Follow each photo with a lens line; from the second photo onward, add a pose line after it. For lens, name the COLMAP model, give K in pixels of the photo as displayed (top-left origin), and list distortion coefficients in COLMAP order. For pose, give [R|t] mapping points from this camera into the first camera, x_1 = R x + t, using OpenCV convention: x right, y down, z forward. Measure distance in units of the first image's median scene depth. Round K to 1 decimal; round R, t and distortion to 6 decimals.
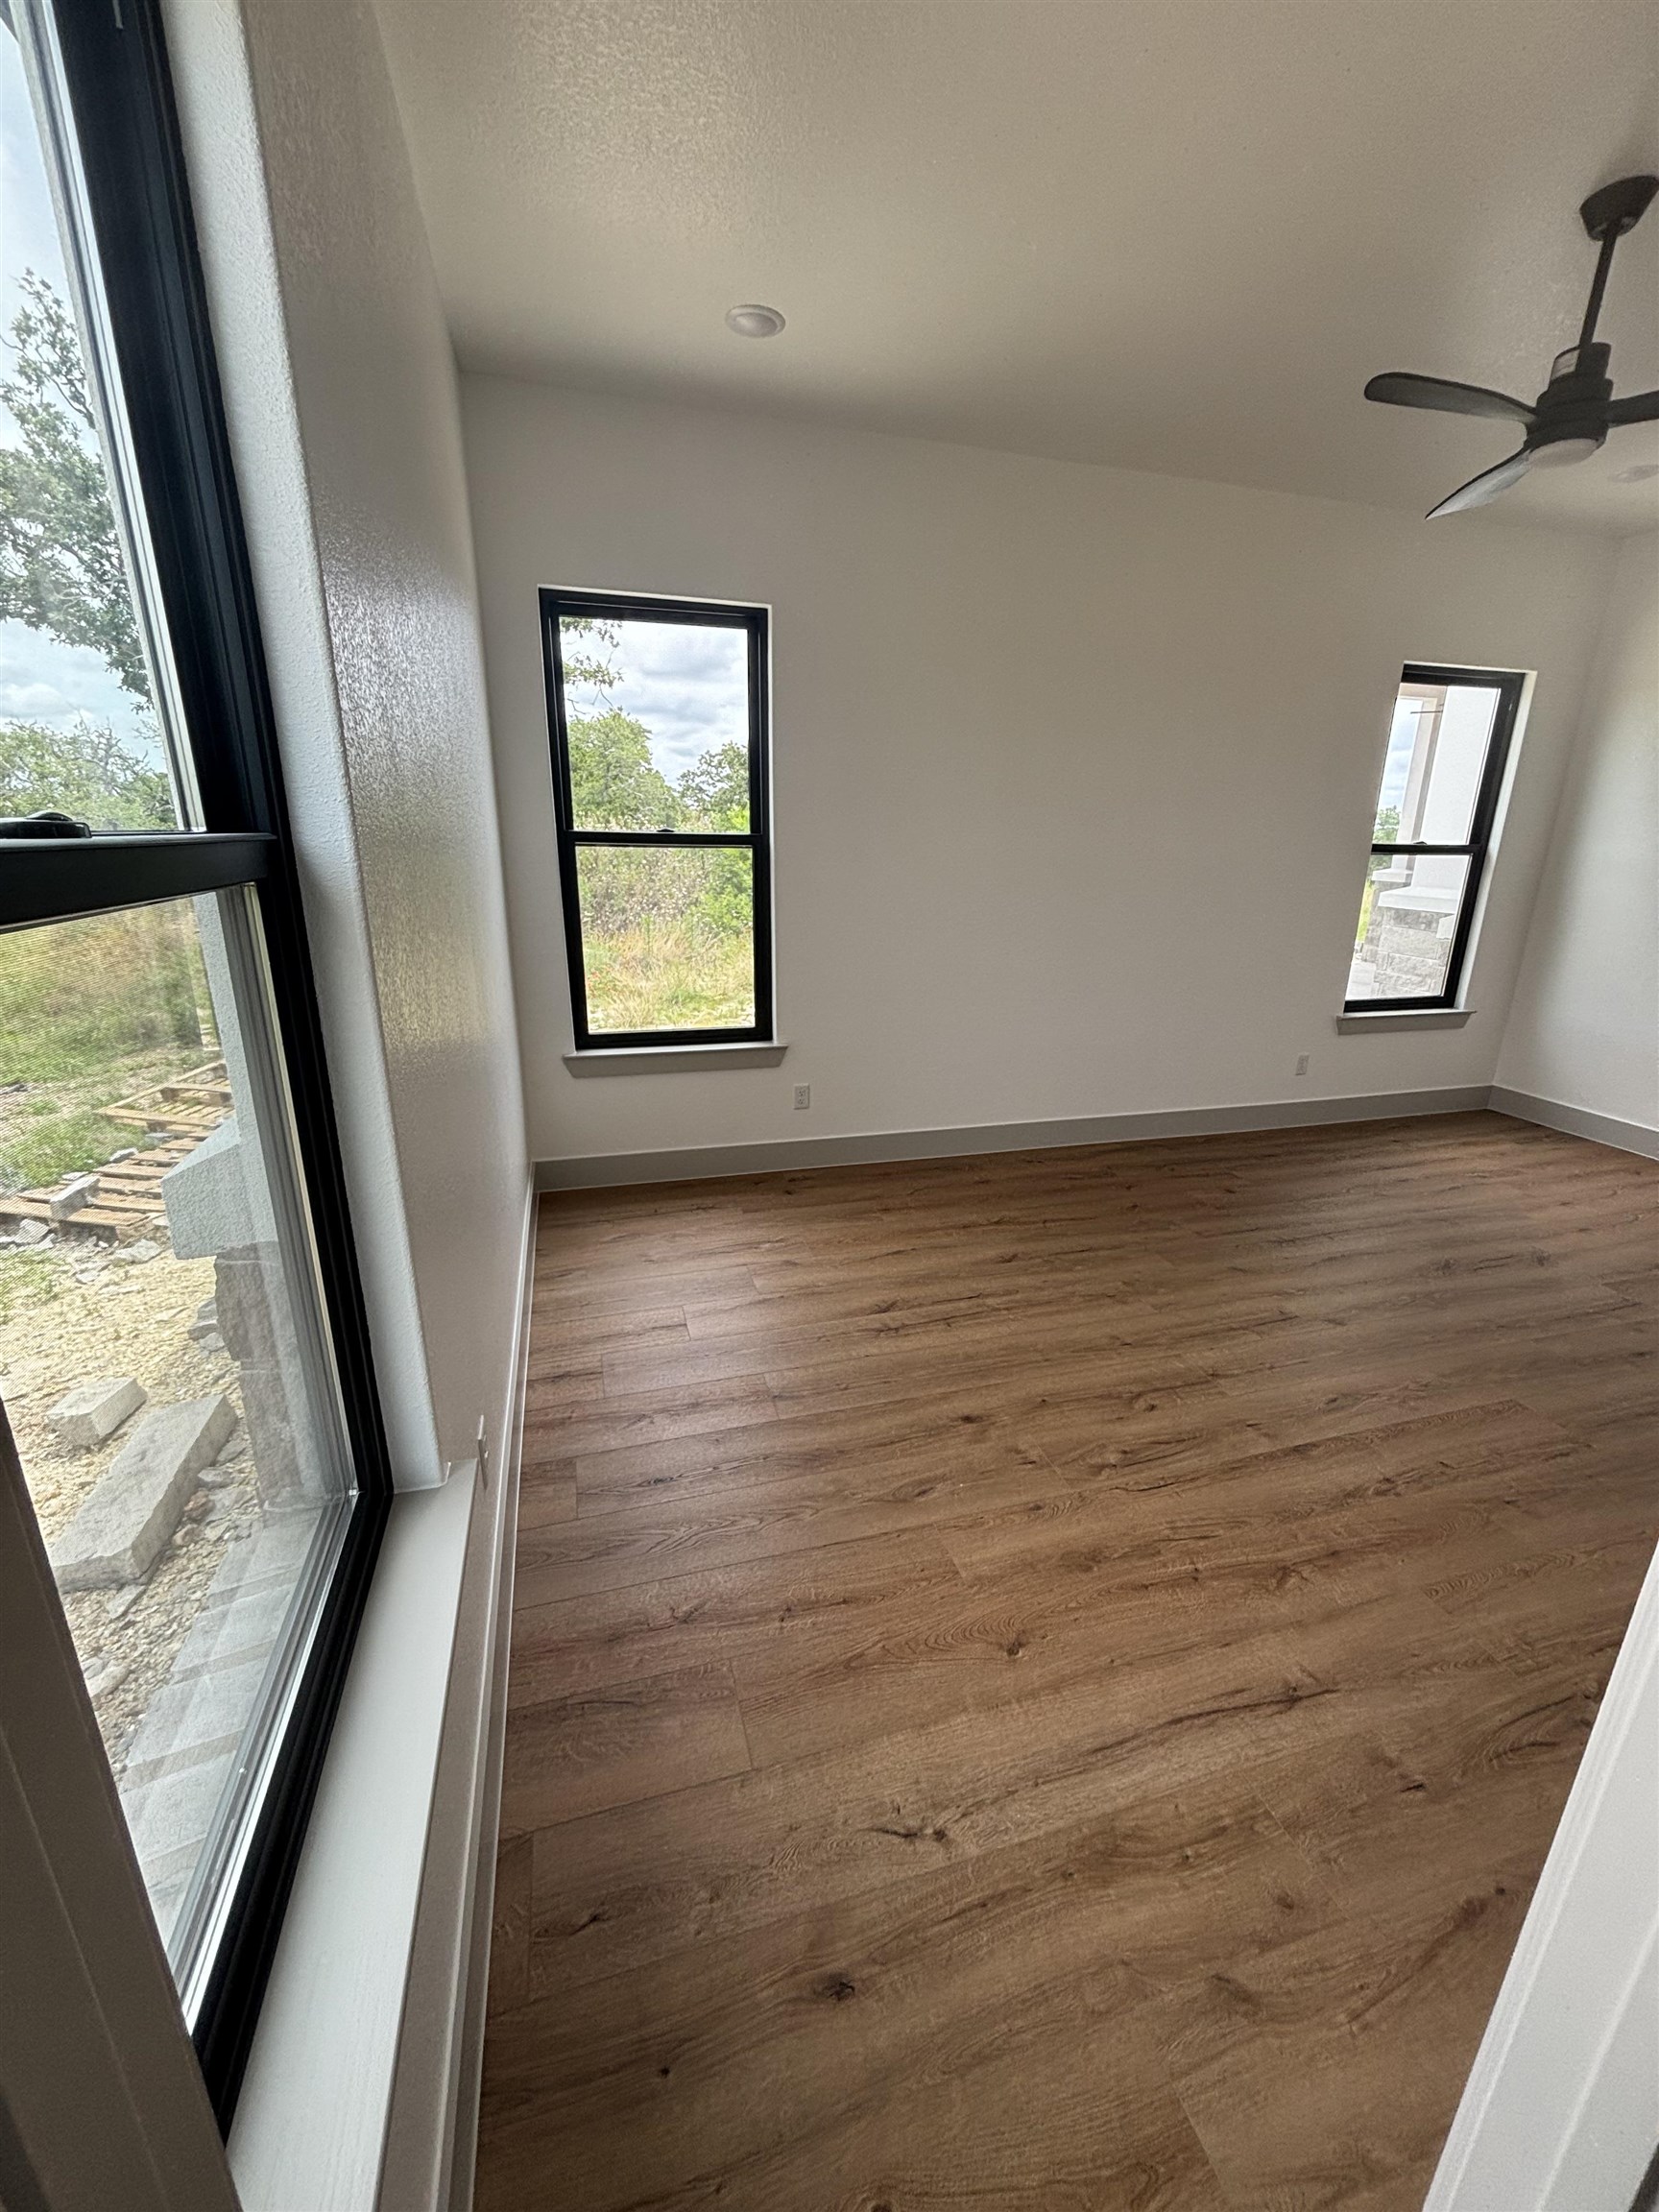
lens RADIAL K [[899.4, 0, 836.3], [0, 899.4, 1105.5], [0, 0, 1]] dist [0.006888, -0.000204]
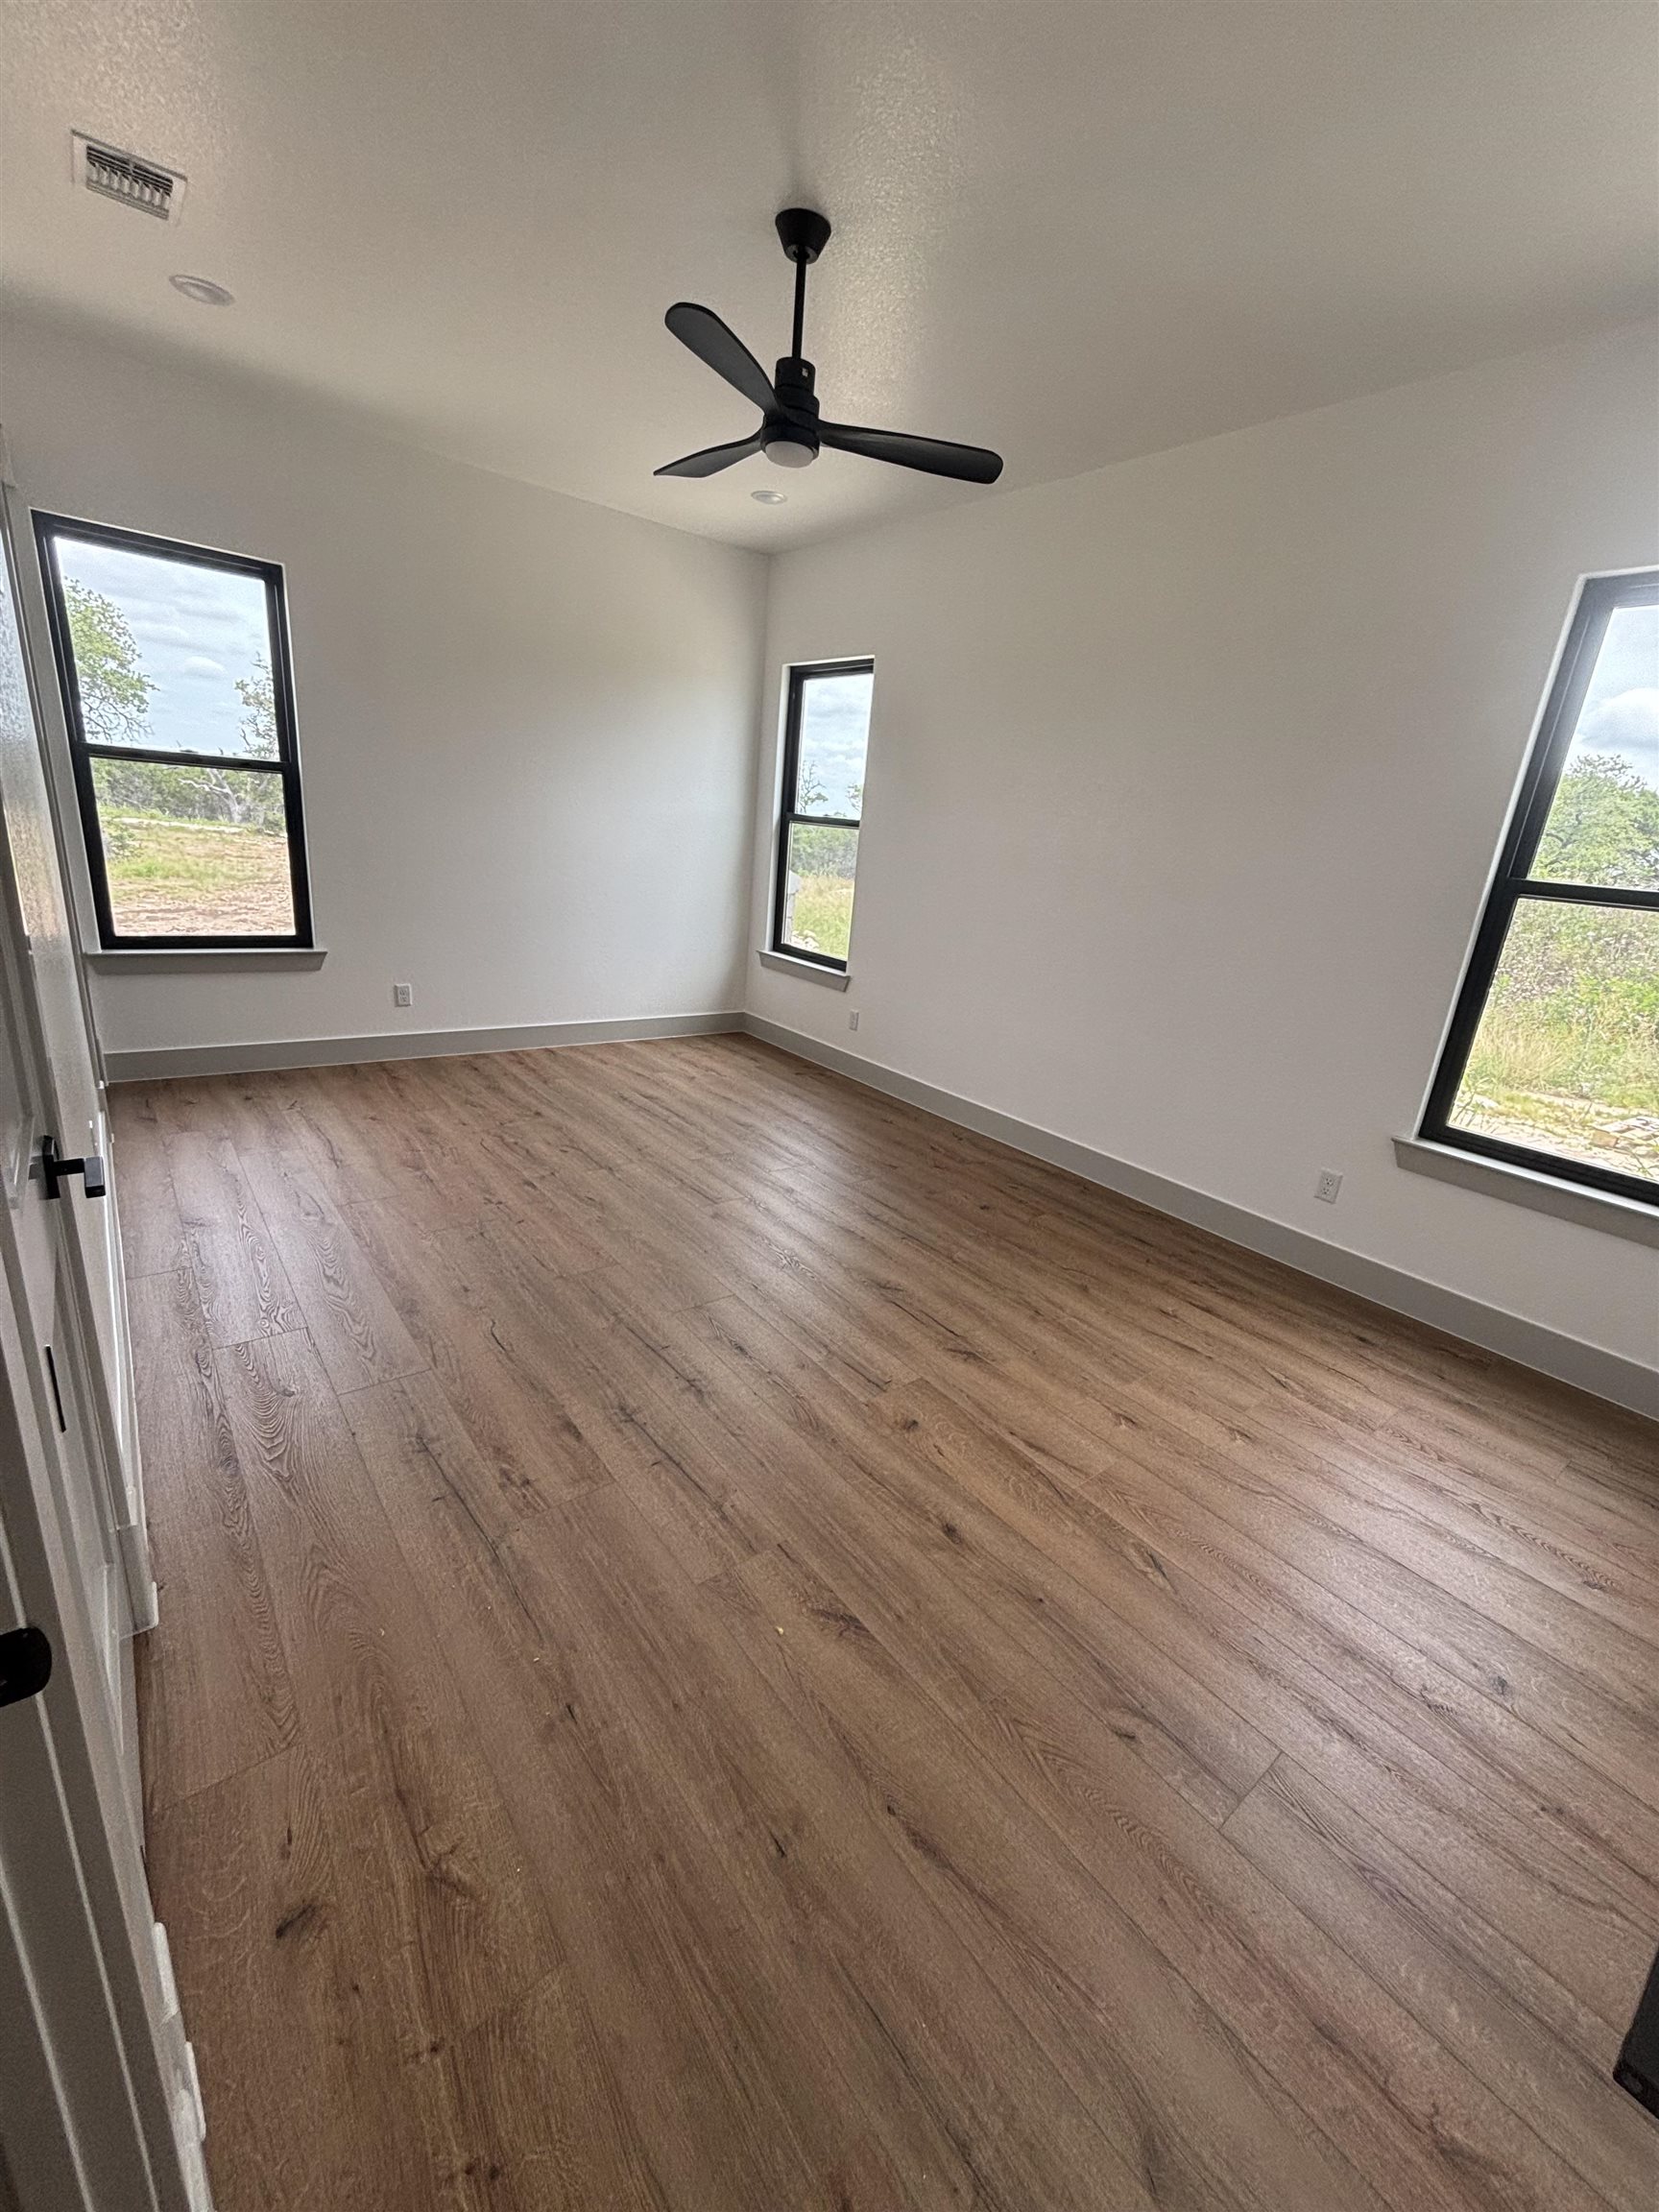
lens RADIAL K [[888.3, 0, 833.4], [0, 888.3, 1088.9], [0, 0, 1]] dist [0.001009, -0.000091]
pose [[0.374039, 0.277997, -0.884767, 1.126937], [-0.358803, 0.923102, 0.138357, -0.085660], [0.855193, 0.265706, 0.445023, 0.421931]]
